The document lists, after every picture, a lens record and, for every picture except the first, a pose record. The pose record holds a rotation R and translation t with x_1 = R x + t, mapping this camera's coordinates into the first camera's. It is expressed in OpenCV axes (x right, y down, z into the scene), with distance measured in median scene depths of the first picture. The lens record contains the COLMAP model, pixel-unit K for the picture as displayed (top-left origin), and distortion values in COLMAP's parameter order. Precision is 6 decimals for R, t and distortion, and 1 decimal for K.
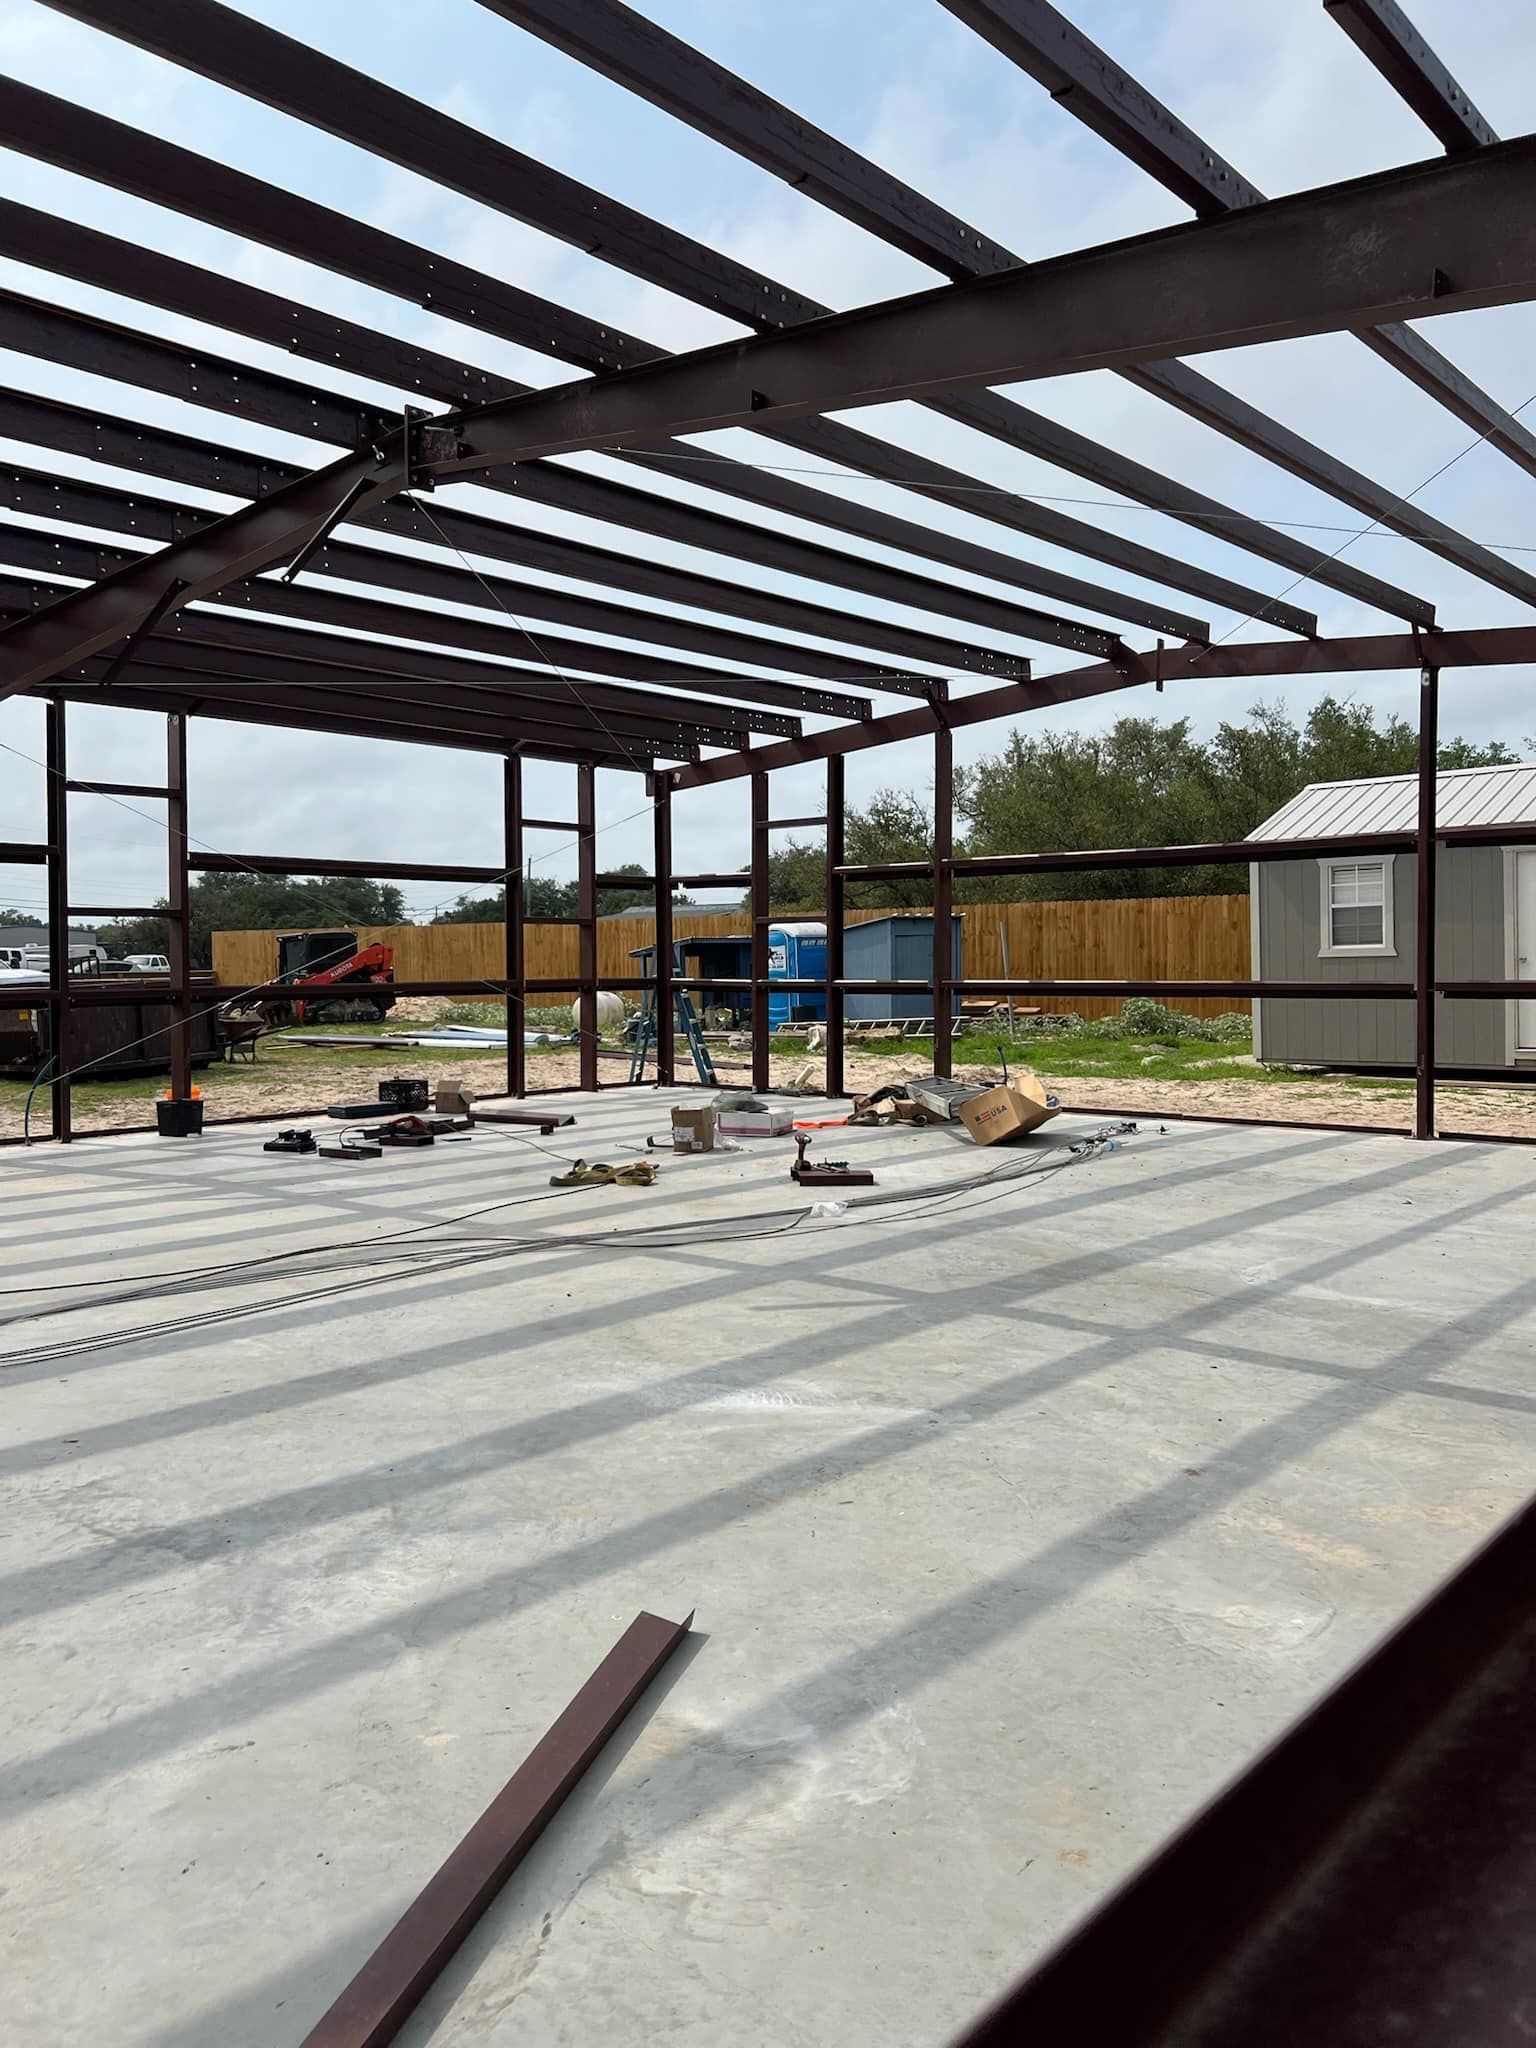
lens RADIAL K [[1585.5, 0, 768.0], [0, 1585.5, 1024.0], [0, 0, 1]] dist [0.115156, -0.212577]
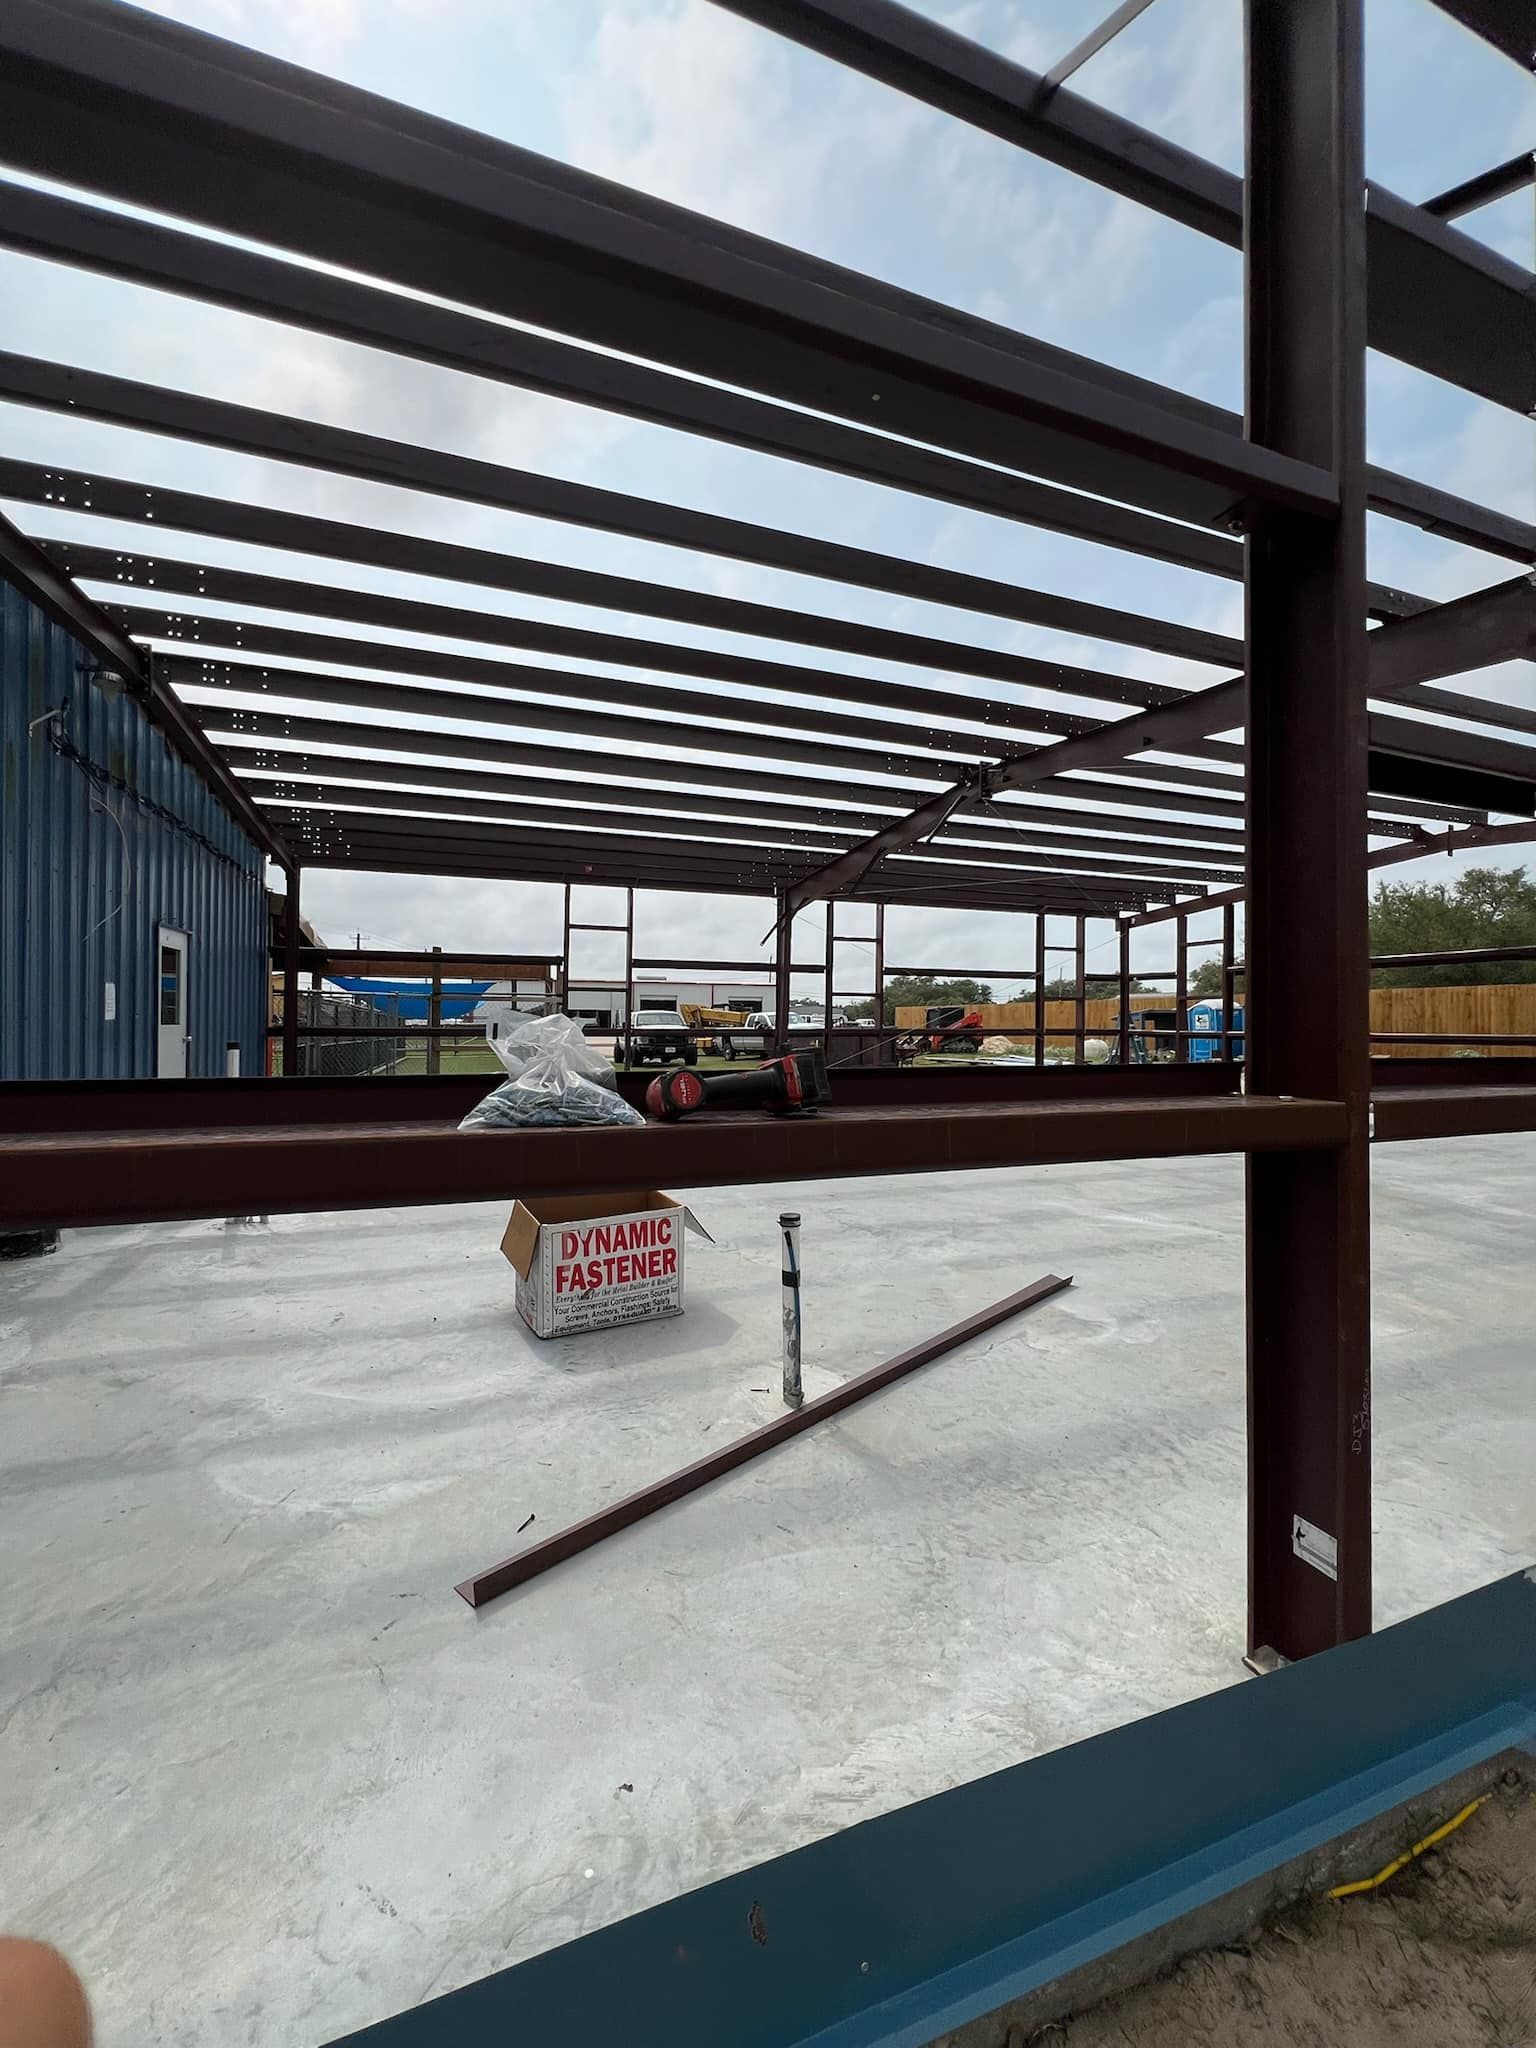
lens RADIAL K [[884.5, 0, 768.0], [0, 884.5, 1024.0], [0, 0, 1]] dist [-0.024927, 0.000097]
pose [[0.887226, 0.007028, -0.461281, 0.039512], [-0.027213, 0.998940, -0.037121, 0.014265], [0.460531, 0.045488, 0.886477, -0.097990]]
